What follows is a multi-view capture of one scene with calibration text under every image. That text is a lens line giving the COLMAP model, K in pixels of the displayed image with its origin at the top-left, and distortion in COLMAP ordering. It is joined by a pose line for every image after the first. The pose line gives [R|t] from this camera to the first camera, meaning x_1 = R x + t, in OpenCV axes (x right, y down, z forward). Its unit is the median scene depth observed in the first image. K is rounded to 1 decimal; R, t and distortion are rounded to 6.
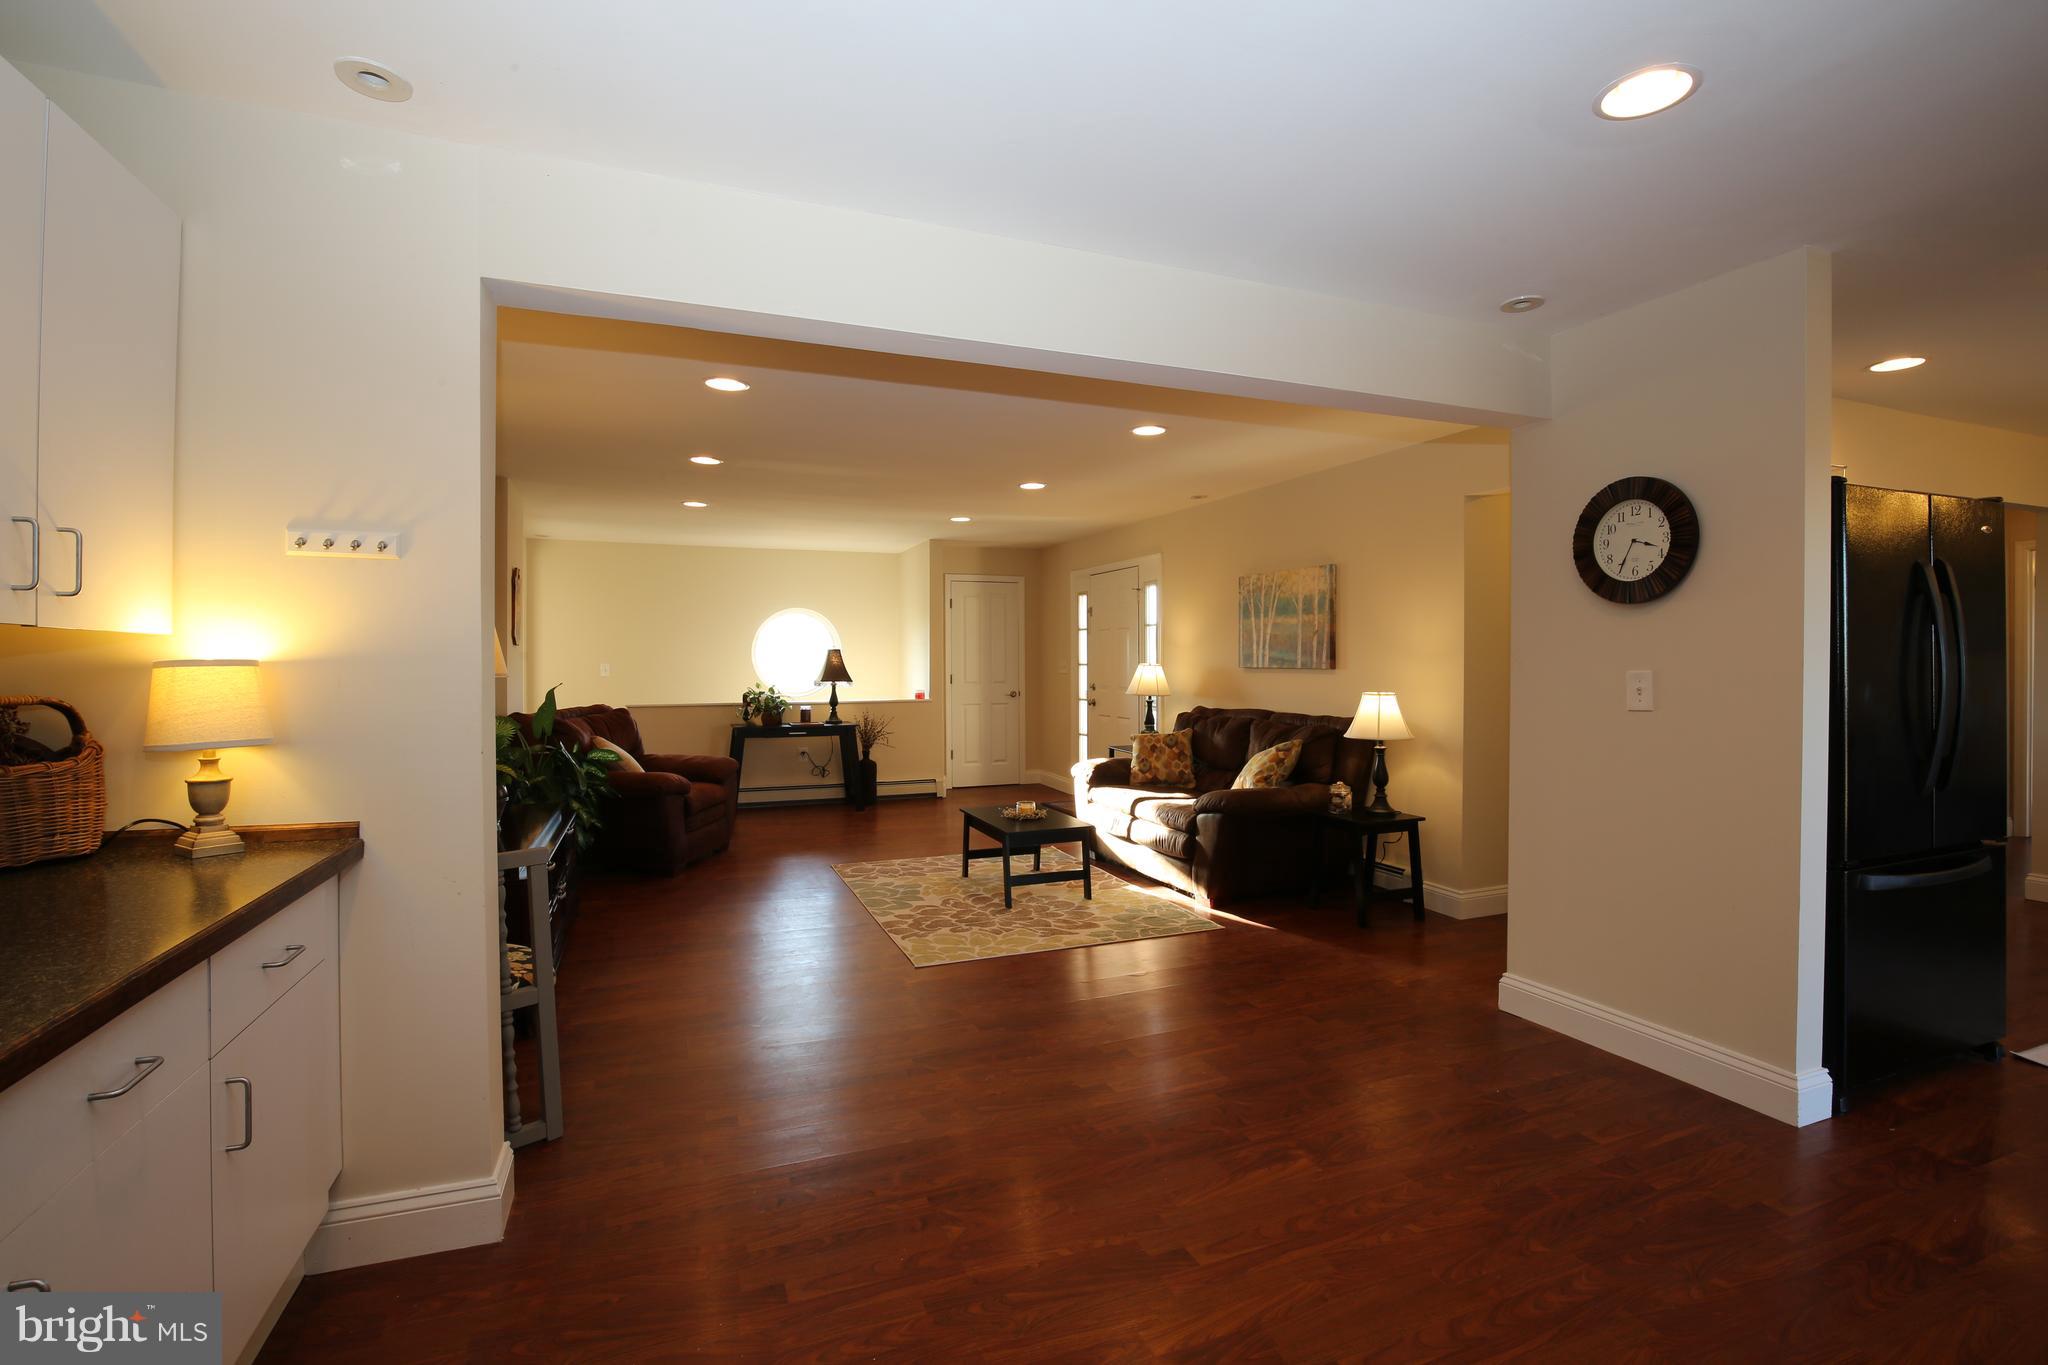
lens RADIAL K [[936.6, 0, 1028.3], [0, 936.6, 670.3], [0, 0, 1]] dist [-0.037741, 0.008025]
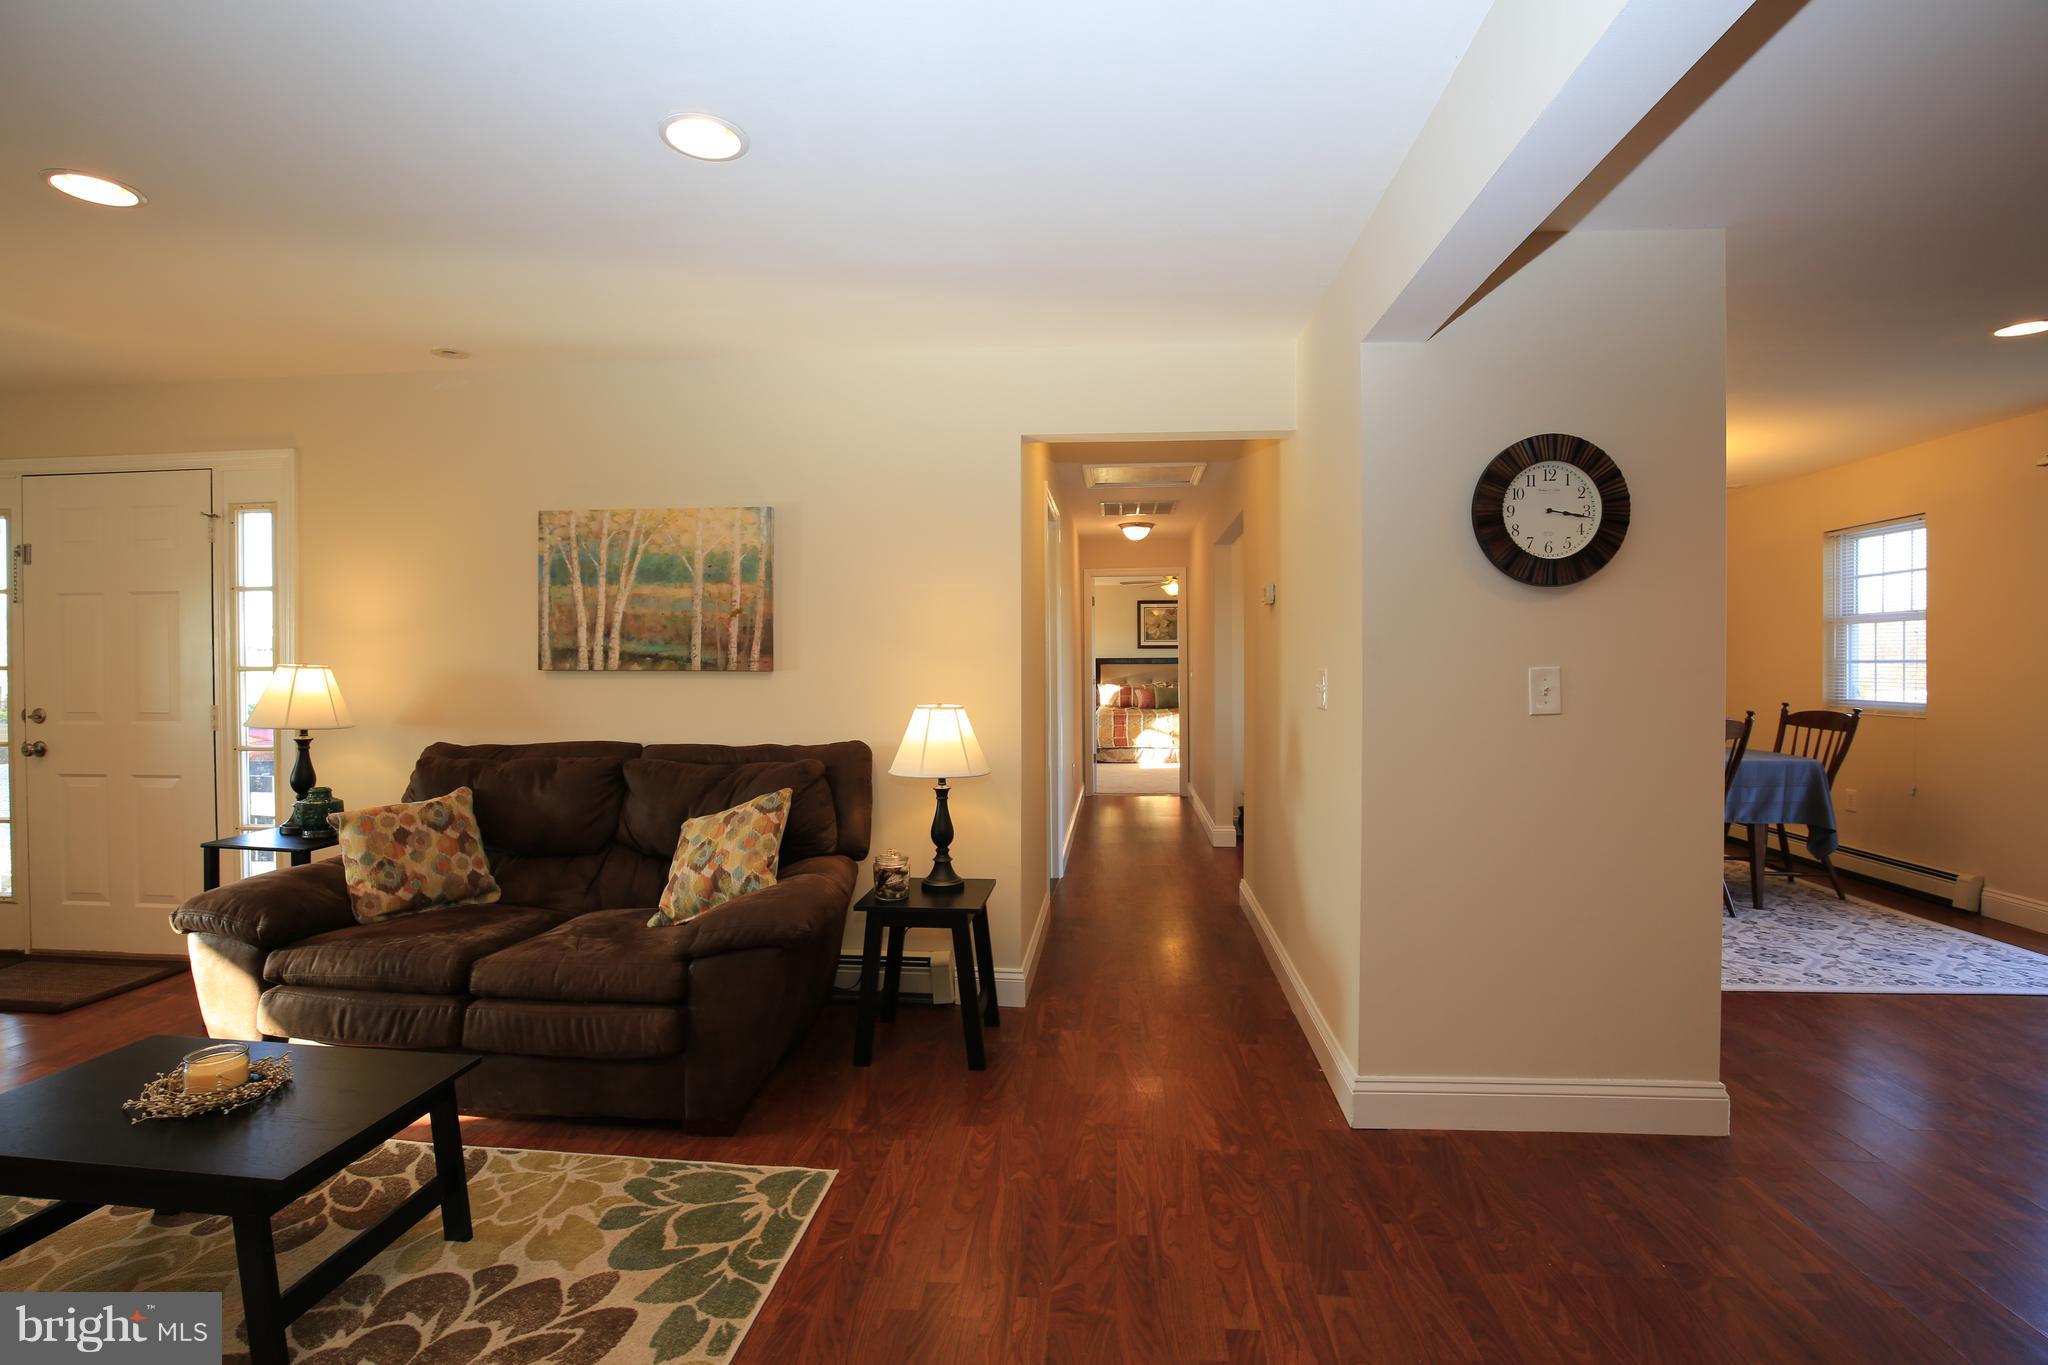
lens RADIAL K [[936.6, 0, 1028.3], [0, 936.6, 670.3], [0, 0, 1]] dist [-0.037741, 0.008025]
pose [[0.460626, -0.006794, 0.887568, -0.166690], [0.009682, 0.999950, 0.002629, -0.001794], [-0.887542, 0.007383, 0.460668, 0.571084]]
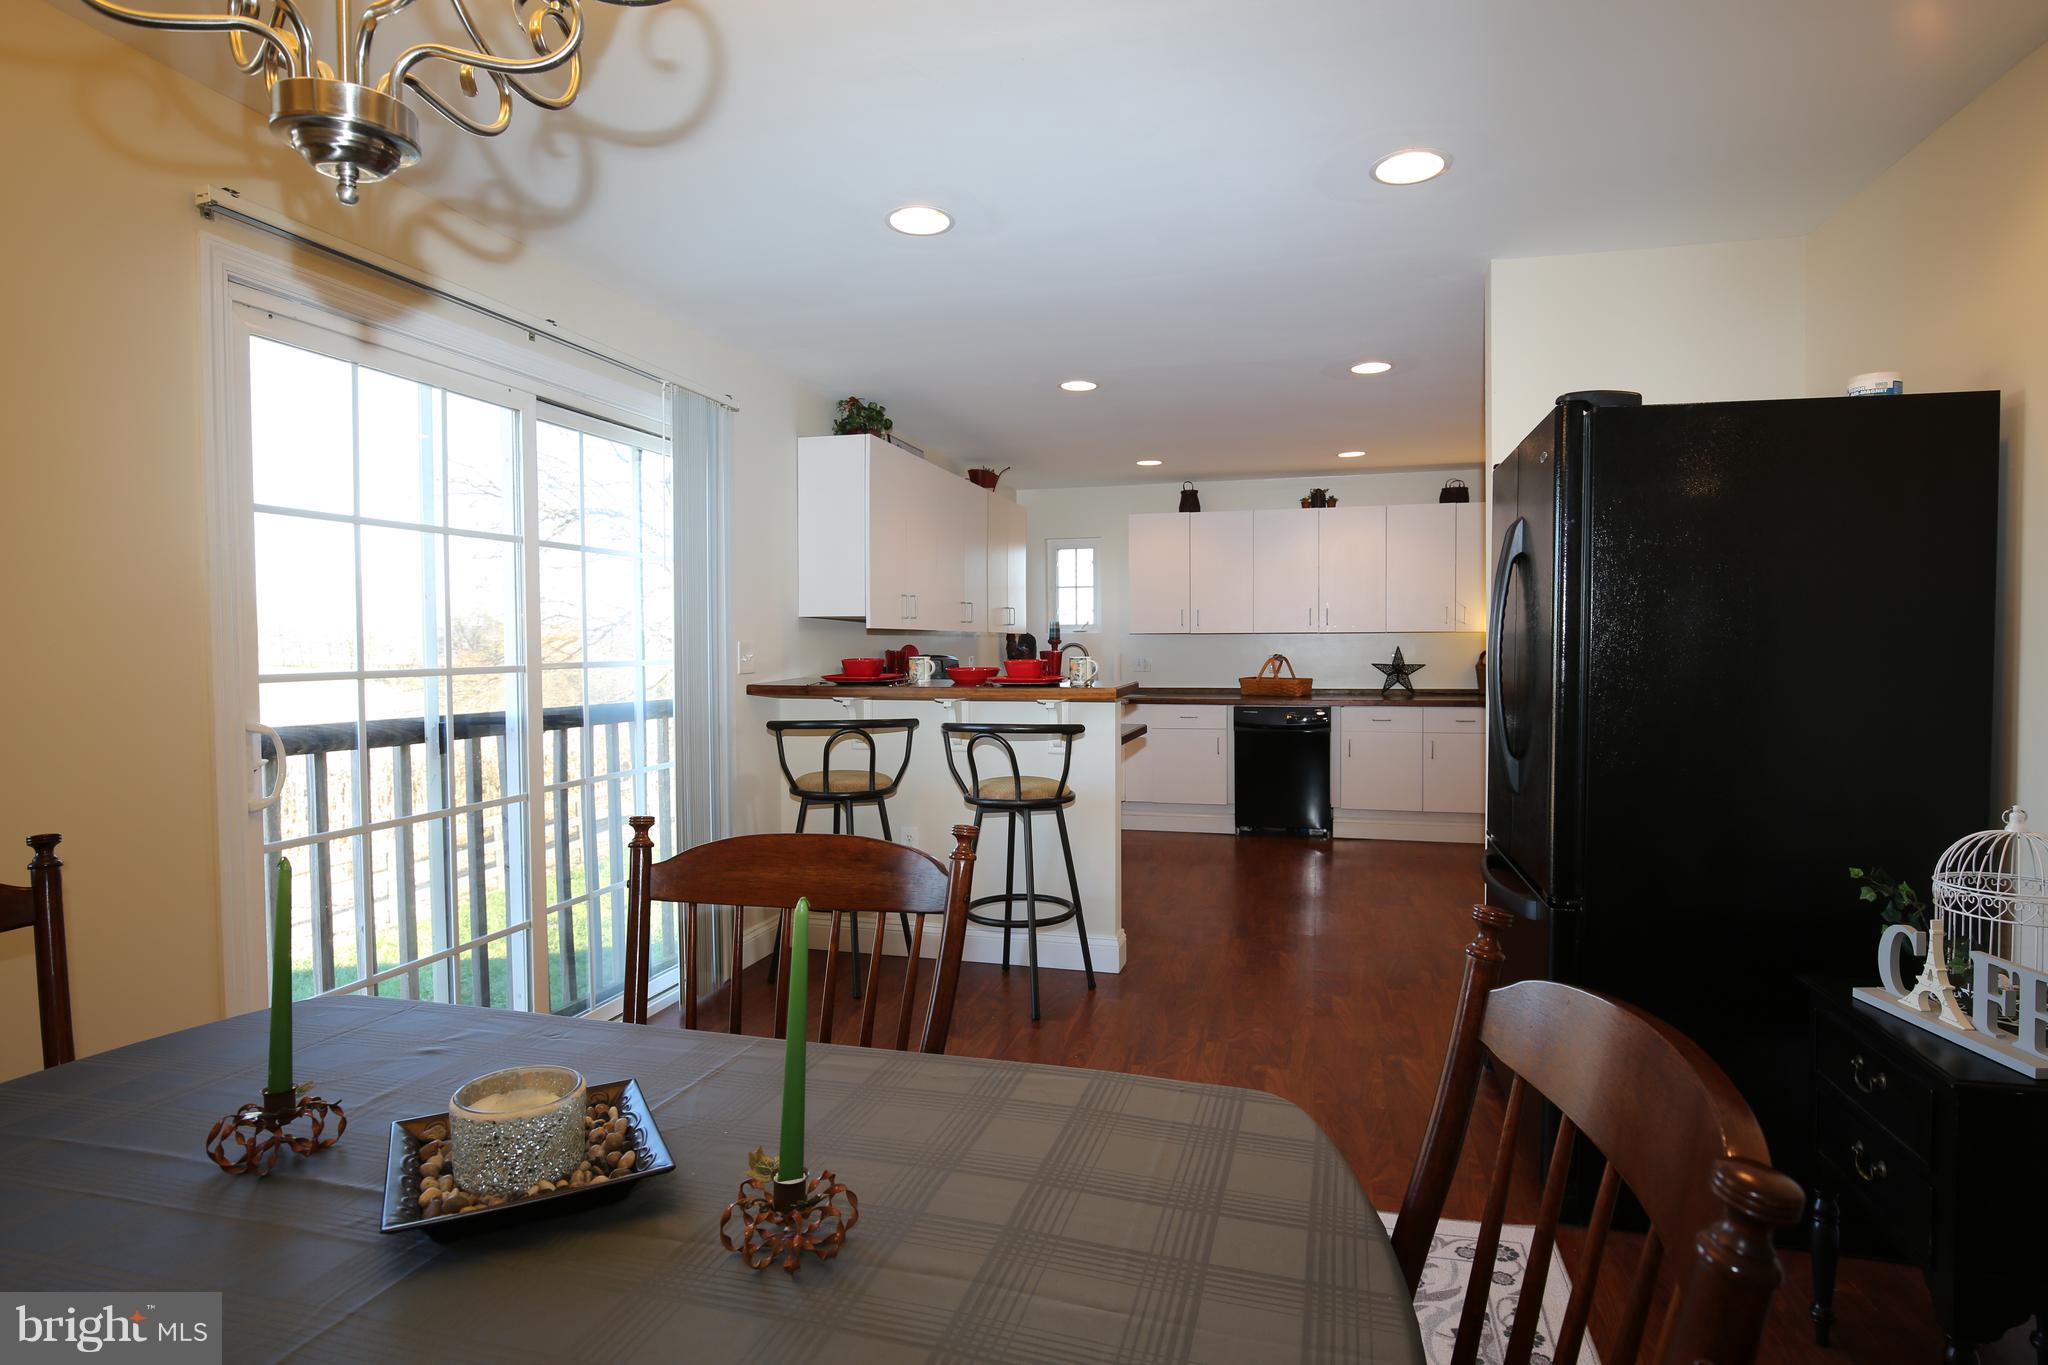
lens RADIAL K [[1070.5, 0, 1024.0], [0, 1070.5, 682.5], [0, 0, 1]] dist [-0.002526, -0.001031]
pose [[-0.605347, 0.033331, -0.795263, 1.065770], [-0.000938, 0.999092, 0.042587, -0.006507], [0.795961, 0.026526, -0.604767, 0.635846]]
